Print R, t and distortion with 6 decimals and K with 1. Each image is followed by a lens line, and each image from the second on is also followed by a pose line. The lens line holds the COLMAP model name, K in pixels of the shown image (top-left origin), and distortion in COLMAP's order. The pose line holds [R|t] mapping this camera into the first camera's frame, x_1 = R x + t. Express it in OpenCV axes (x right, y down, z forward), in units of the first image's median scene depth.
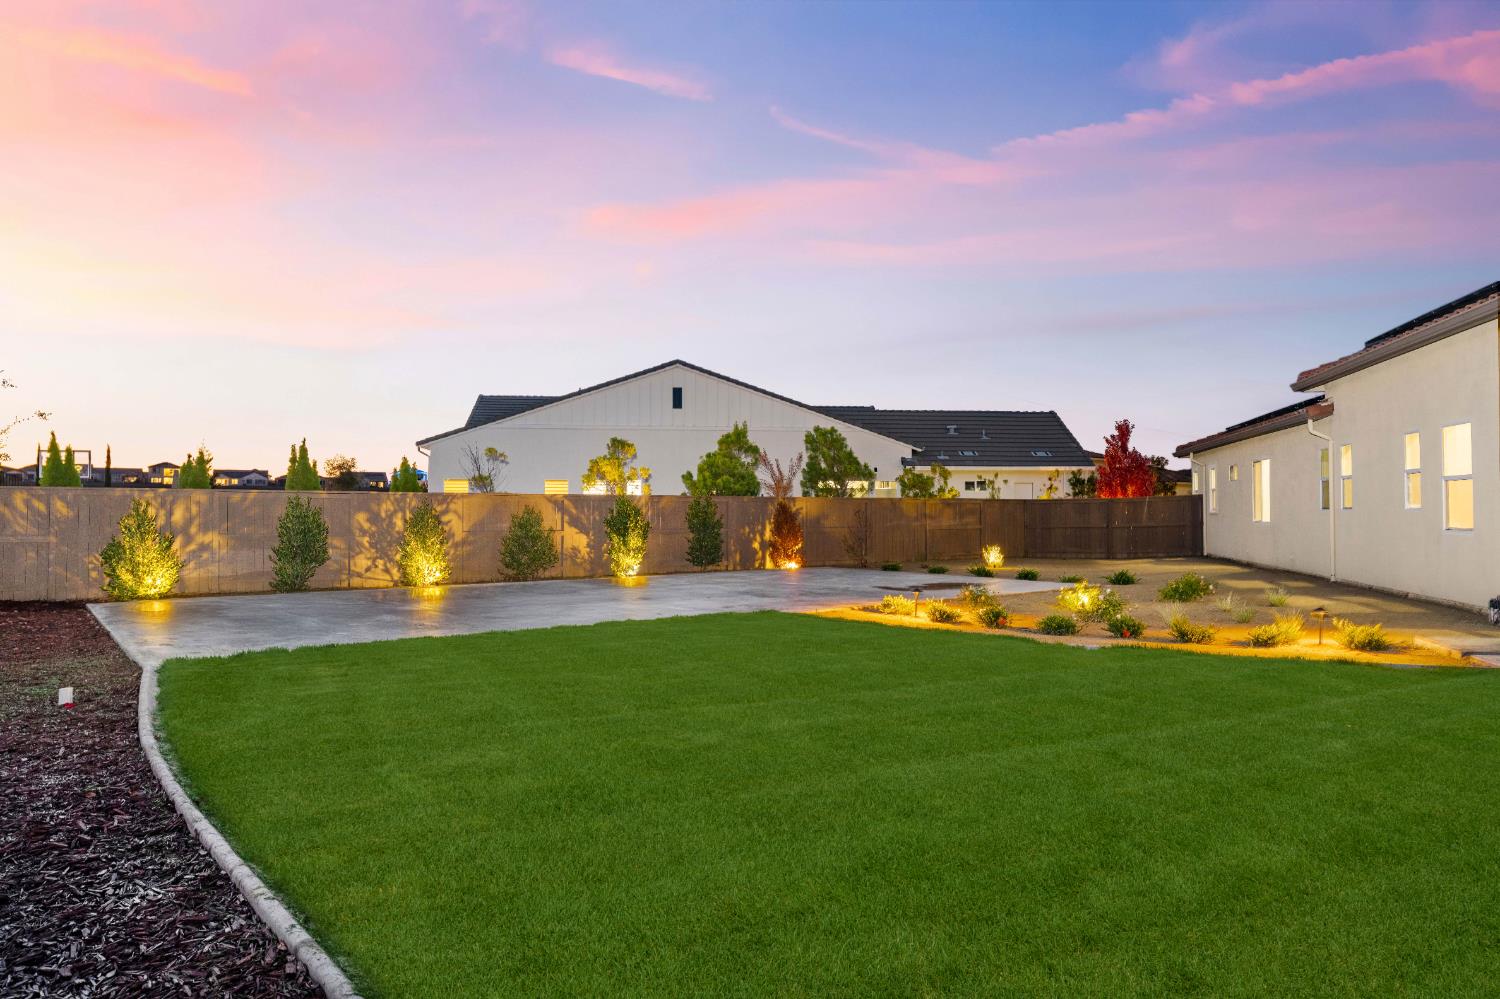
lens RADIAL K [[981.7, 0, 751.0], [0, 981.7, 499.9], [0, 0, 1]] dist [0.003668, 0.003396]
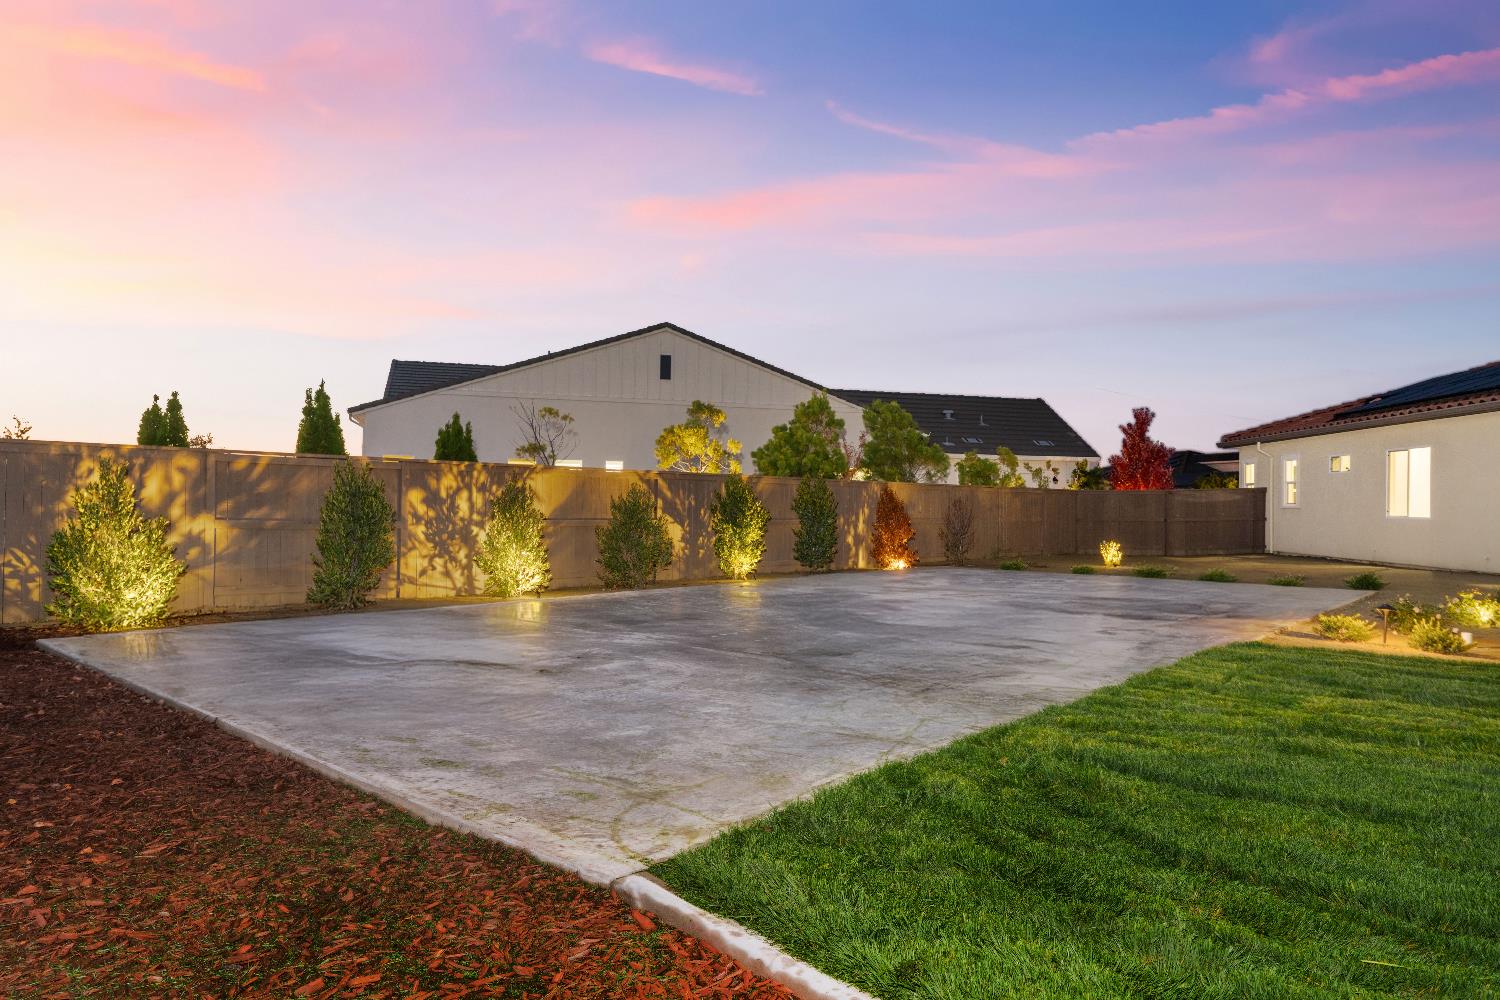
lens RADIAL K [[968.3, 0, 749.4], [0, 968.3, 502.7], [0, 0, 1]] dist [0.008720, -0.000620]
pose [[0.983728, 0.010970, 0.179328, -0.235363], [-0.012420, 0.999899, 0.006963, 0.011549], [-0.179234, -0.009077, 0.983765, 0.237086]]
